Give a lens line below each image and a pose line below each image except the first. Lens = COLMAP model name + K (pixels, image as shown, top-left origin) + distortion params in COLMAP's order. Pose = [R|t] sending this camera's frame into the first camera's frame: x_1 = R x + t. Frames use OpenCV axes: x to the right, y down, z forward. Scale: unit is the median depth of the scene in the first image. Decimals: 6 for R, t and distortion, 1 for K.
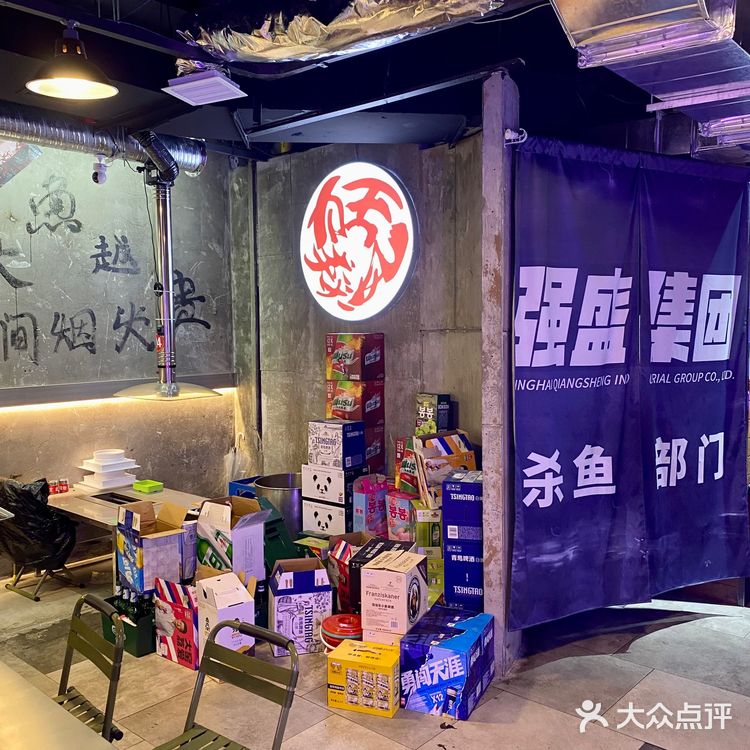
lens RADIAL K [[753.3, 0, 374.1], [0, 753.3, 379.4], [0, 0, 1]] dist [0.092690, -0.165309]
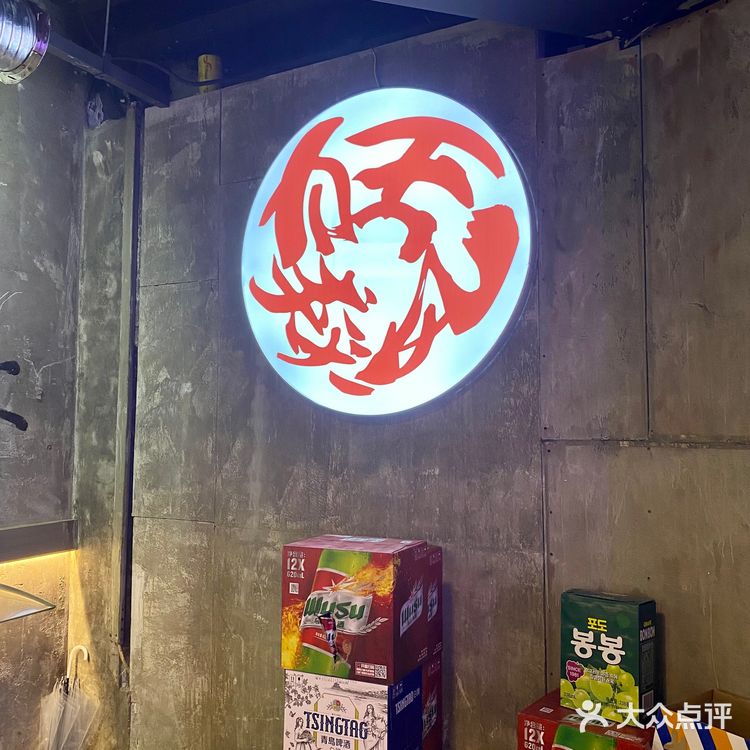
lens RADIAL K [[743.3, 0, 376.6], [0, 743.3, 361.6], [0, 0, 1]] dist [0.026515, -0.042919]
pose [[0.970623, 0.027276, 0.239052, -0.131717], [0.008289, 0.989173, -0.146521, -0.044277], [-0.240461, 0.144198, 0.959888, 0.554452]]
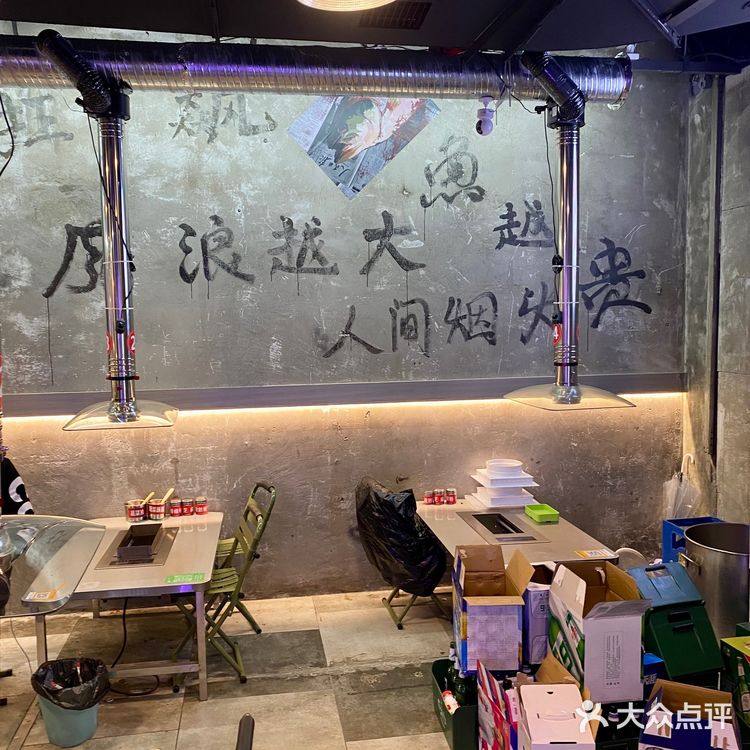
lens RADIAL K [[753.3, 0, 374.1], [0, 753.3, 379.4], [0, 0, 1]] dist [0.092690, -0.165309]
pose [[0.775067, 0.050518, -0.629857, 0.059318], [-0.035409, 0.998705, 0.036530, -0.021748], [0.630886, -0.006010, 0.775852, 0.267711]]
